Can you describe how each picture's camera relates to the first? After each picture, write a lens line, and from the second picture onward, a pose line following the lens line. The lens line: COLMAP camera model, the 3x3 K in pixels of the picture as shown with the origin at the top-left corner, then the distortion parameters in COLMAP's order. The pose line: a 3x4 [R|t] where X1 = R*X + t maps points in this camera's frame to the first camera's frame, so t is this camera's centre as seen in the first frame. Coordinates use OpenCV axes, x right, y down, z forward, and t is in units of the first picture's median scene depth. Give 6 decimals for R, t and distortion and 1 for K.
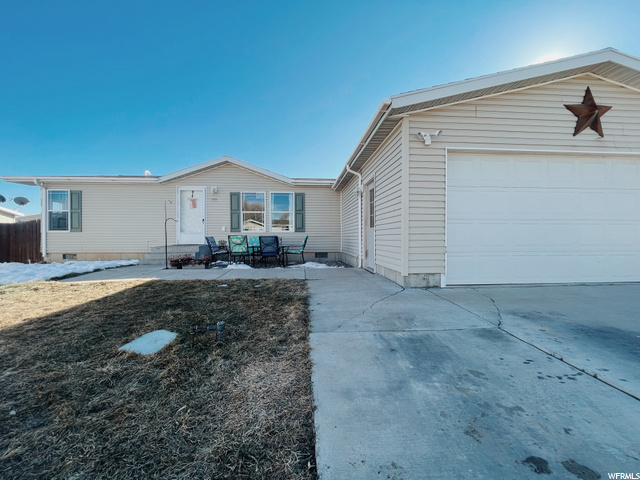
lens RADIAL K [[256.6, 0, 319.5], [0, 256.6, 239.7], [0, 0, 1]] dist [-0.002653, -0.000140]
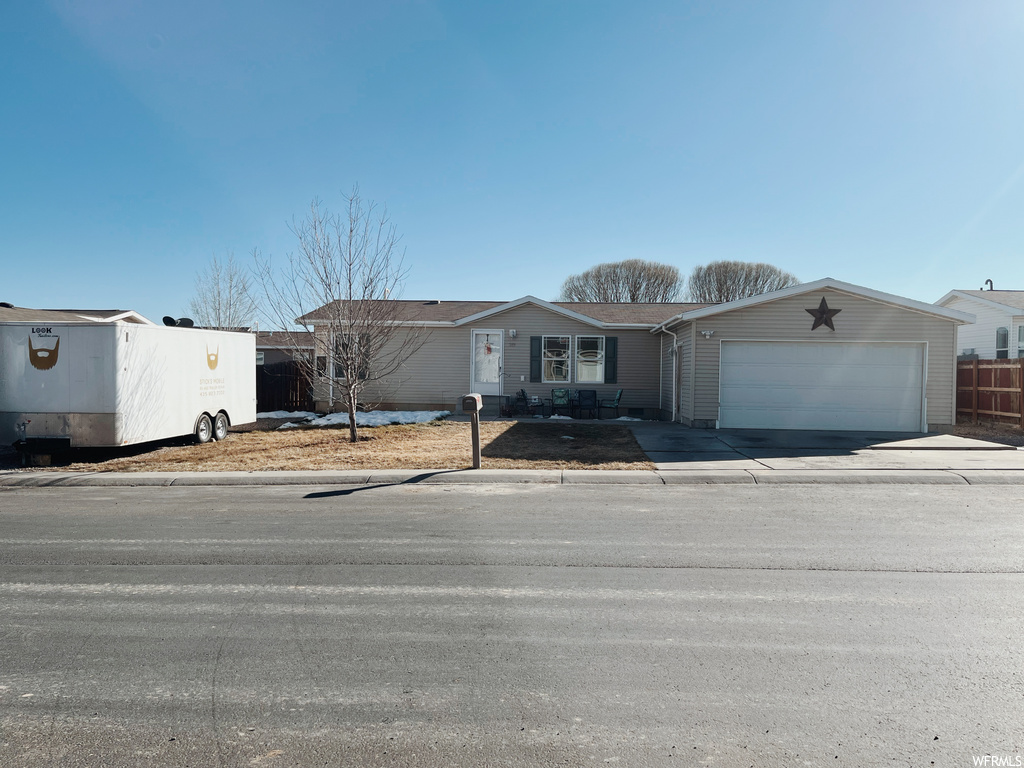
lens RADIAL K [[776.0, 0, 506.6], [0, 776.0, 385.0], [0, 0, 1]] dist [0.048130, -0.034076]
pose [[0.988489, 0.018681, -0.150137, -0.075251], [-0.018066, 0.999822, 0.005459, -0.078395], [0.150212, -0.002684, 0.988650, -3.730710]]
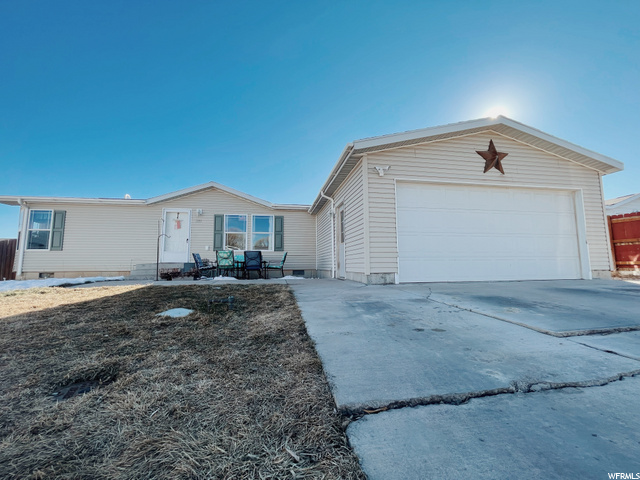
lens RADIAL K [[256.6, 0, 319.2], [0, 256.6, 240.1], [0, 0, 1]] dist [-0.002653, -0.000140]
pose [[0.995179, 0.003602, 0.098006, -0.030361], [0.006943, 0.994231, -0.107038, 0.098587], [-0.097827, 0.107203, 0.989413, -0.246036]]
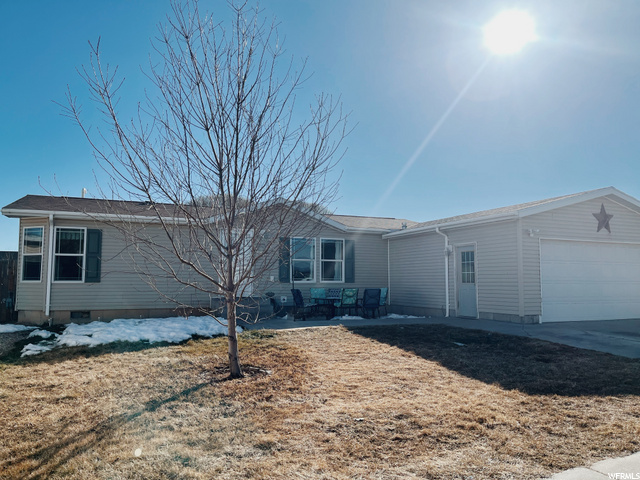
lens RADIAL K [[485.0, 0, 319.8], [0, 485.0, 241.3], [0, 0, 1]] dist [0.048130, -0.034076]
pose [[0.942708, 0.030718, 0.332202, -1.799206], [-0.000989, 0.996005, -0.089292, -0.051418], [-0.333617, 0.083848, 0.938972, -1.419617]]
